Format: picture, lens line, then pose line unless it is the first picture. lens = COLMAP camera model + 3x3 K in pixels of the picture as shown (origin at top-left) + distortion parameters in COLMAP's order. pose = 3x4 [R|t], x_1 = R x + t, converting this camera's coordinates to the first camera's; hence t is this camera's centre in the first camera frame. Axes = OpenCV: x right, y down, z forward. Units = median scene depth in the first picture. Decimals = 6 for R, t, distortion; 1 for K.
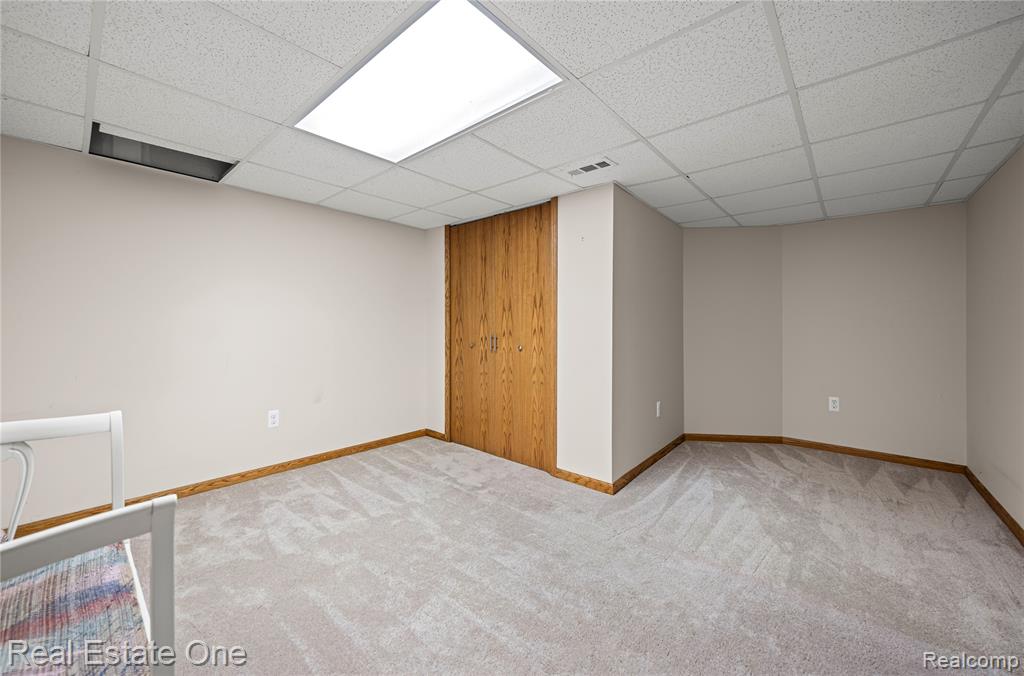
lens RADIAL K [[392.7, 0, 524.9], [0, 392.7, 323.2], [0, 0, 1]] dist [0.010011, -0.000054]
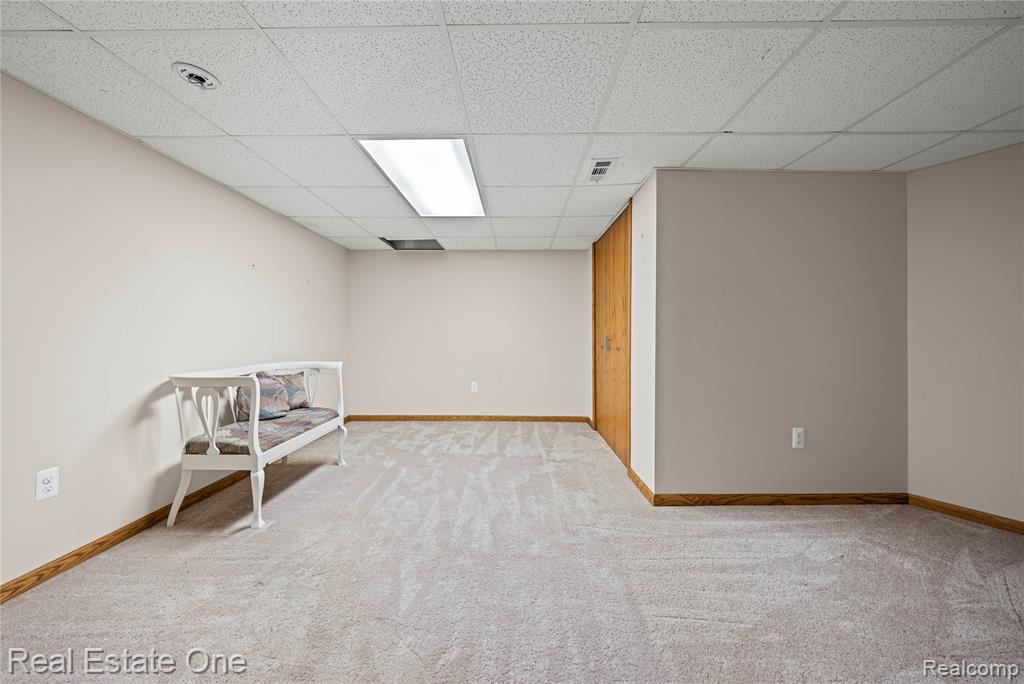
lens RADIAL K [[355.2, 0, 514.9], [0, 355.2, 338.7], [0, 0, 1]] dist [0.000836, -0.000479]
pose [[0.642511, 0.007209, -0.766243, 0.573059], [0.004187, 0.999908, 0.012917, 0.022549], [0.766265, -0.011508, 0.642422, 0.180697]]
